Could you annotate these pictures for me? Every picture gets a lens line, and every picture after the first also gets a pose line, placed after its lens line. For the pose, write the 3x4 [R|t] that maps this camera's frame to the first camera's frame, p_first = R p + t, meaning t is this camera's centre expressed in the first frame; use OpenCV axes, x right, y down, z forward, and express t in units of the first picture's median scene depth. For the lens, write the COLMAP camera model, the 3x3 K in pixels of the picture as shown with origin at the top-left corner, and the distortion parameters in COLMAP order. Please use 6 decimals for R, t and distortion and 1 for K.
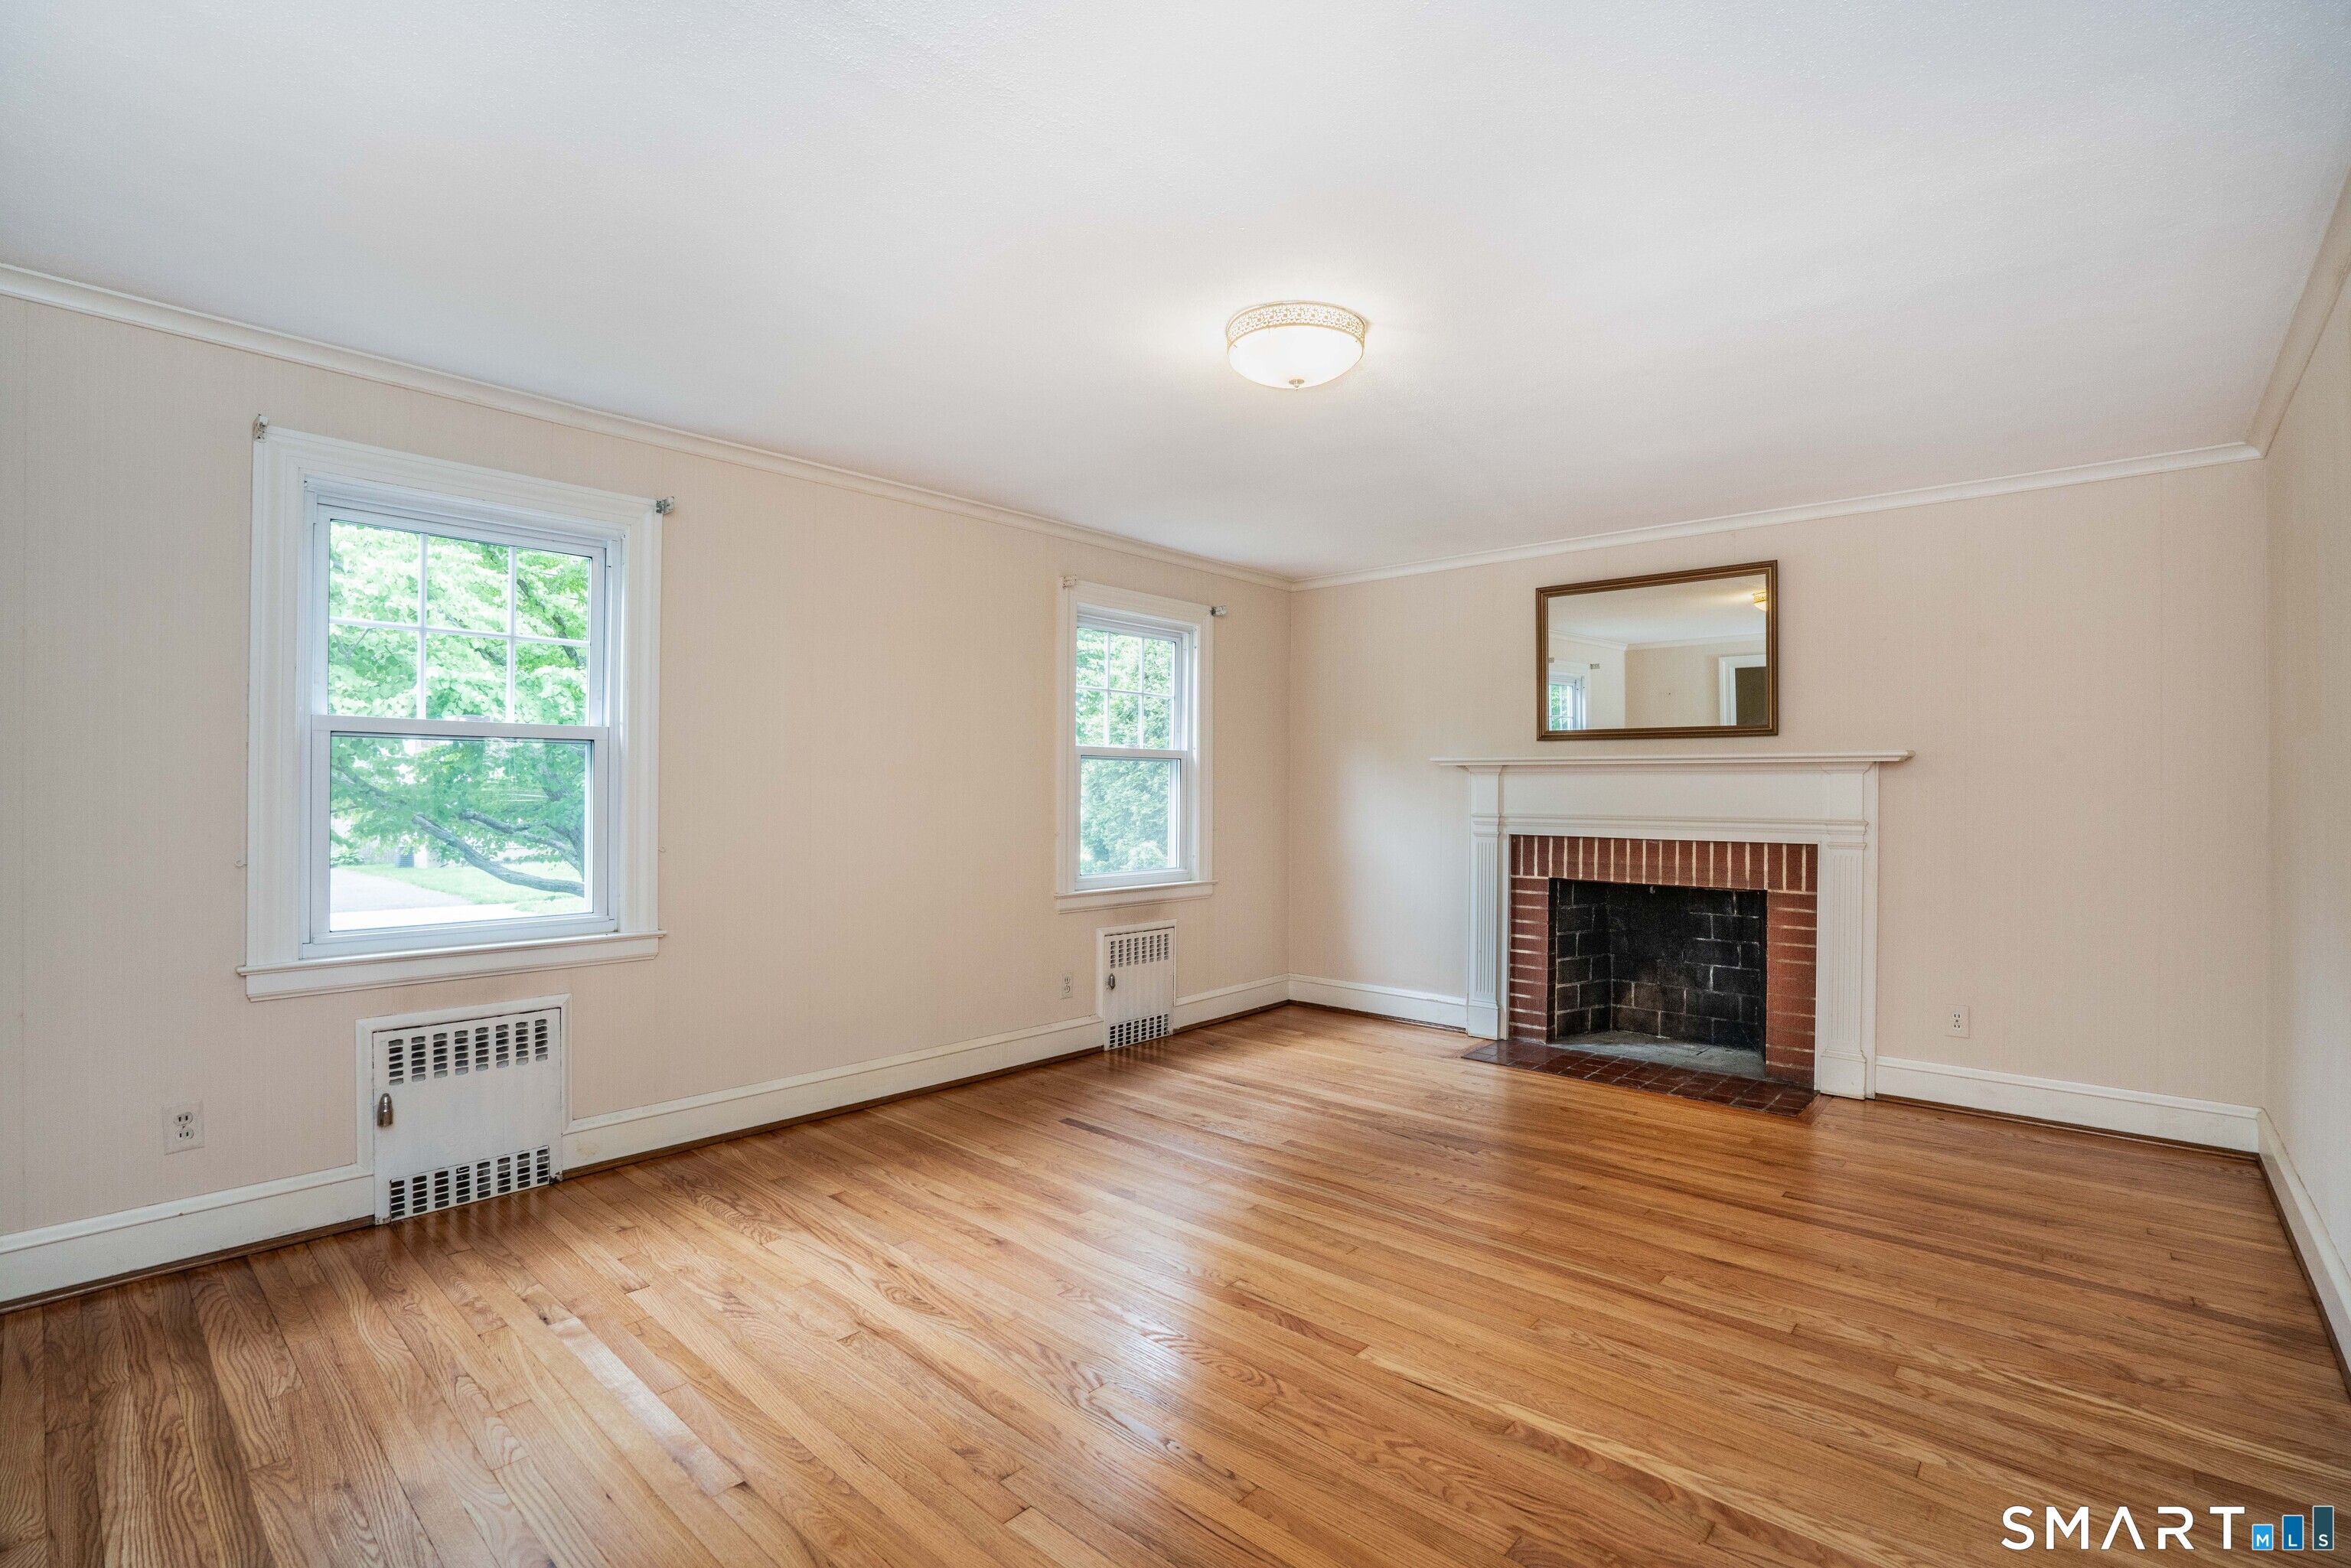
lens RADIAL K [[1067.3, 0, 1159.4], [0, 1067.3, 790.5], [0, 0, 1]] dist [-0.029817, 0.009093]
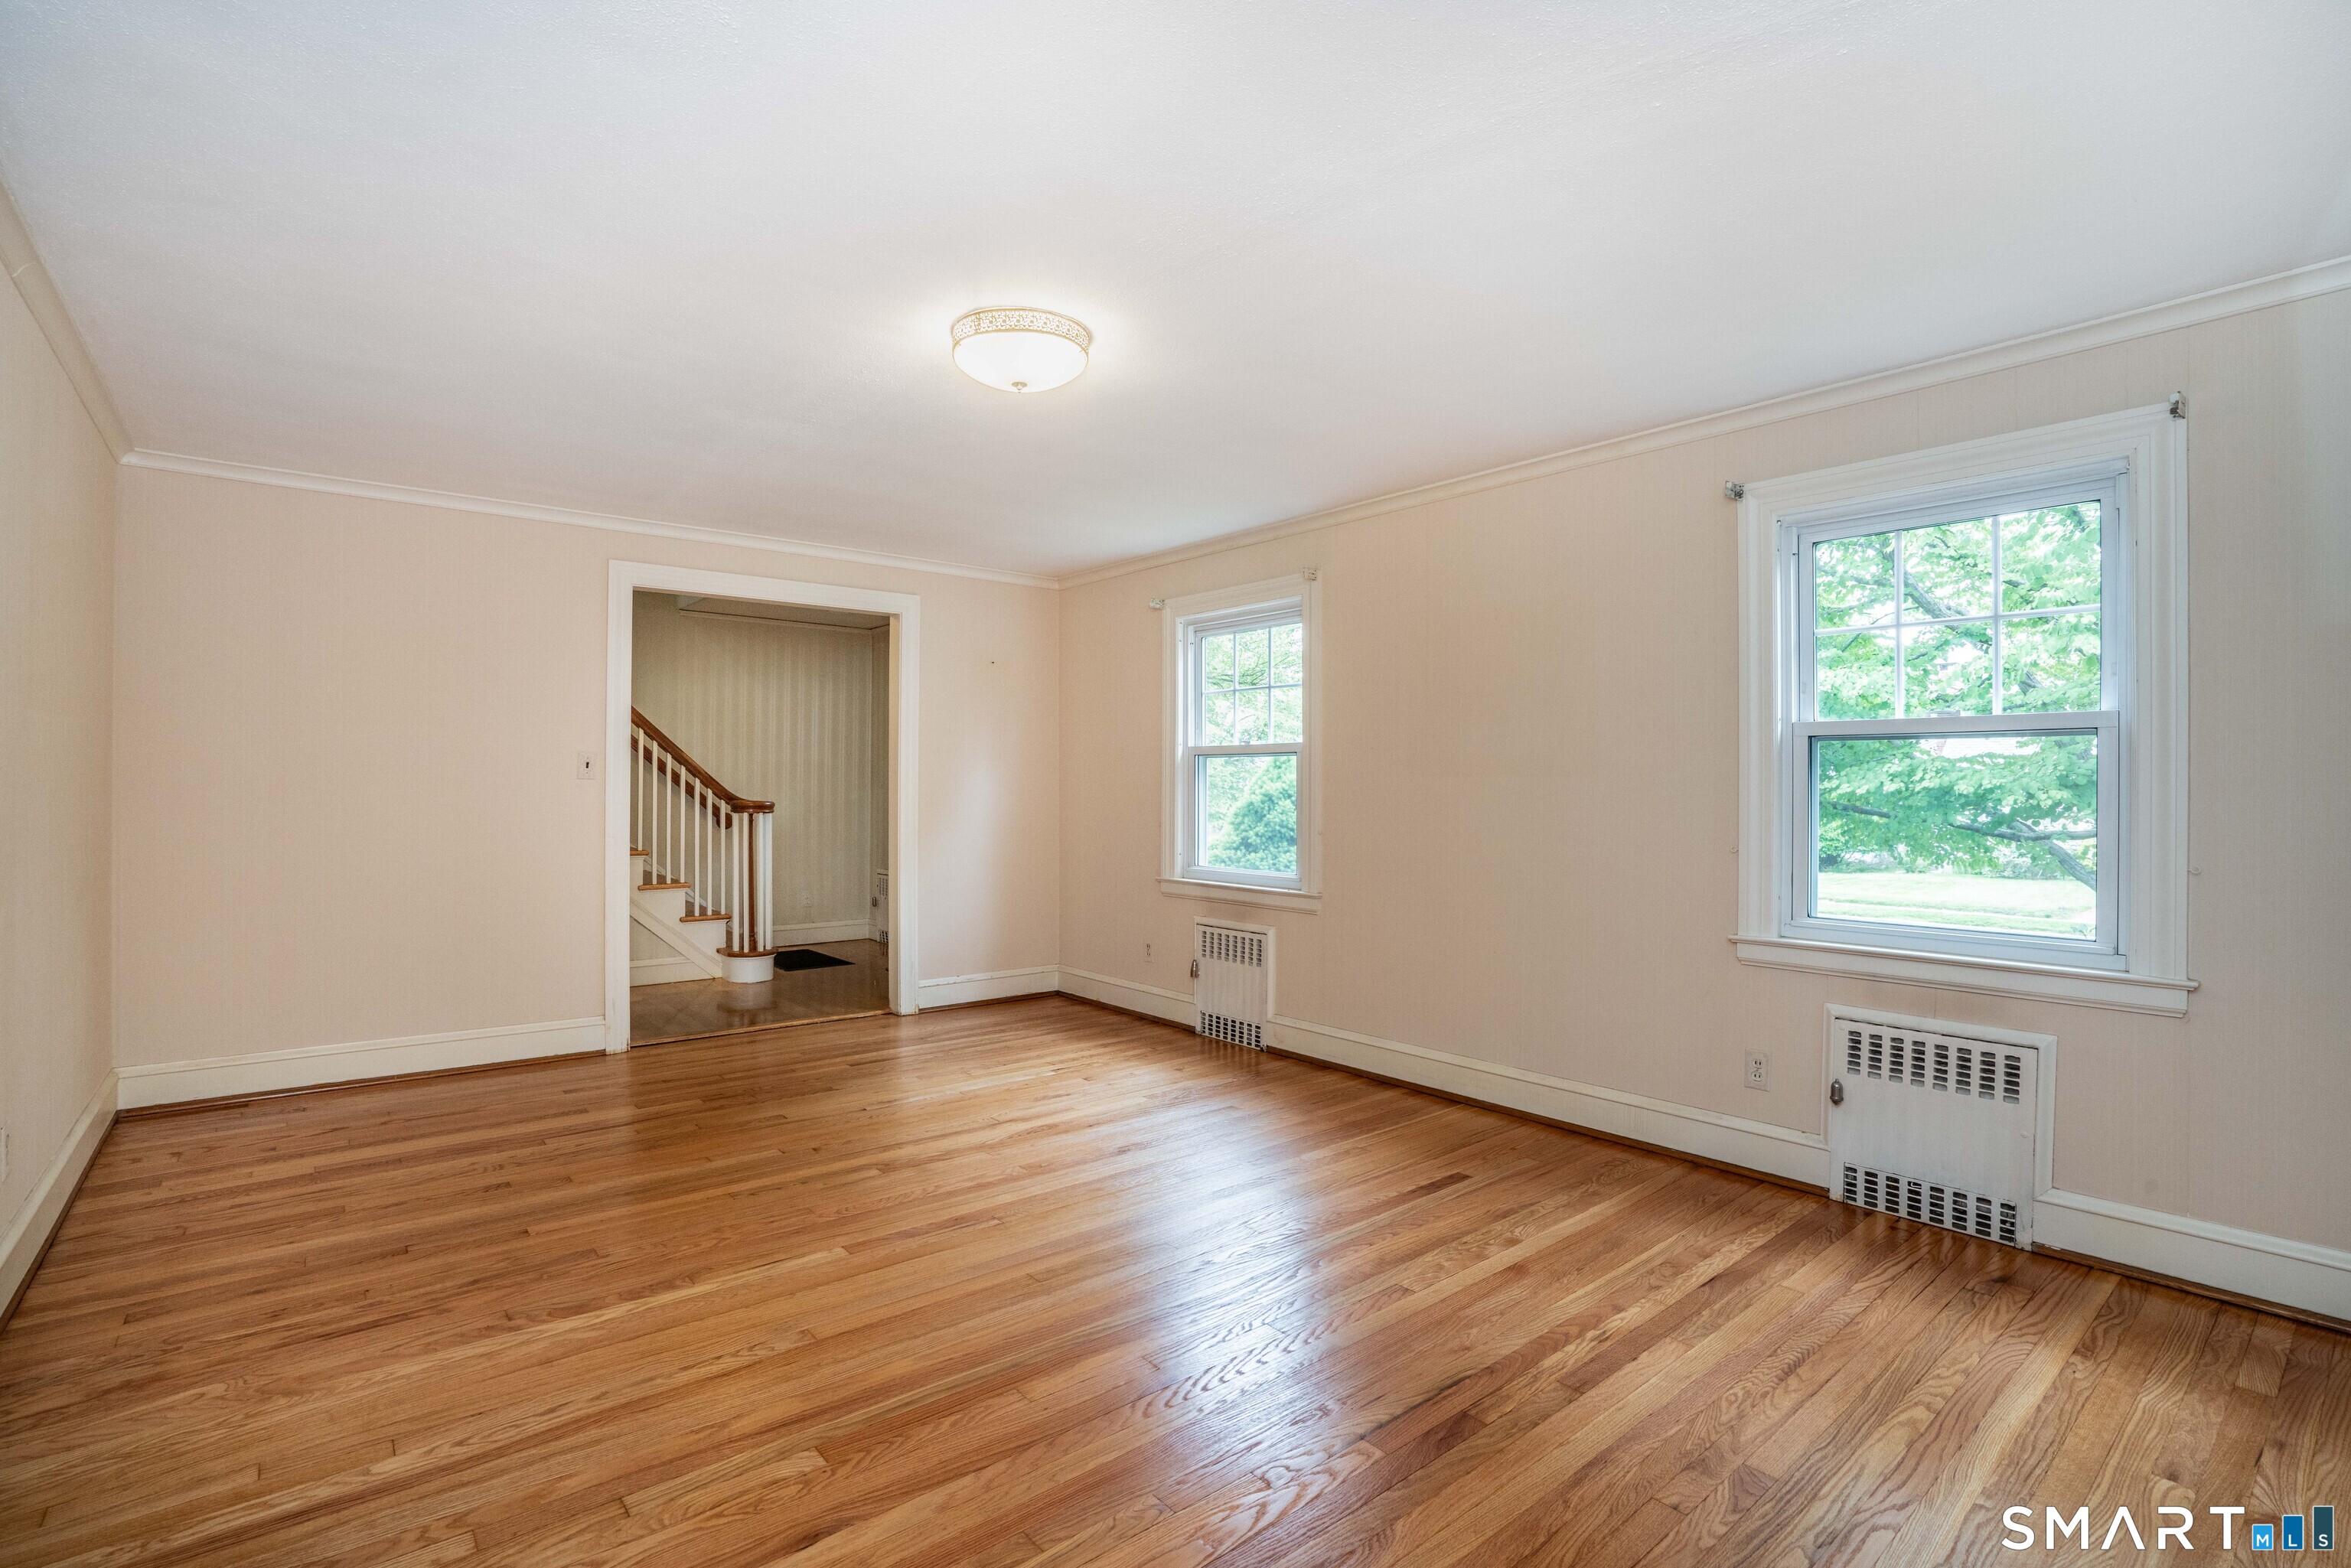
lens RADIAL K [[1067.3, 0, 1159.4], [0, 1067.3, 790.5], [0, 0, 1]] dist [-0.029817, 0.009093]
pose [[-0.144644, -0.010096, -0.989432, 0.773473], [-0.000291, 0.999948, -0.010161, 0.019028], [0.989484, -0.001182, -0.144640, 0.896233]]
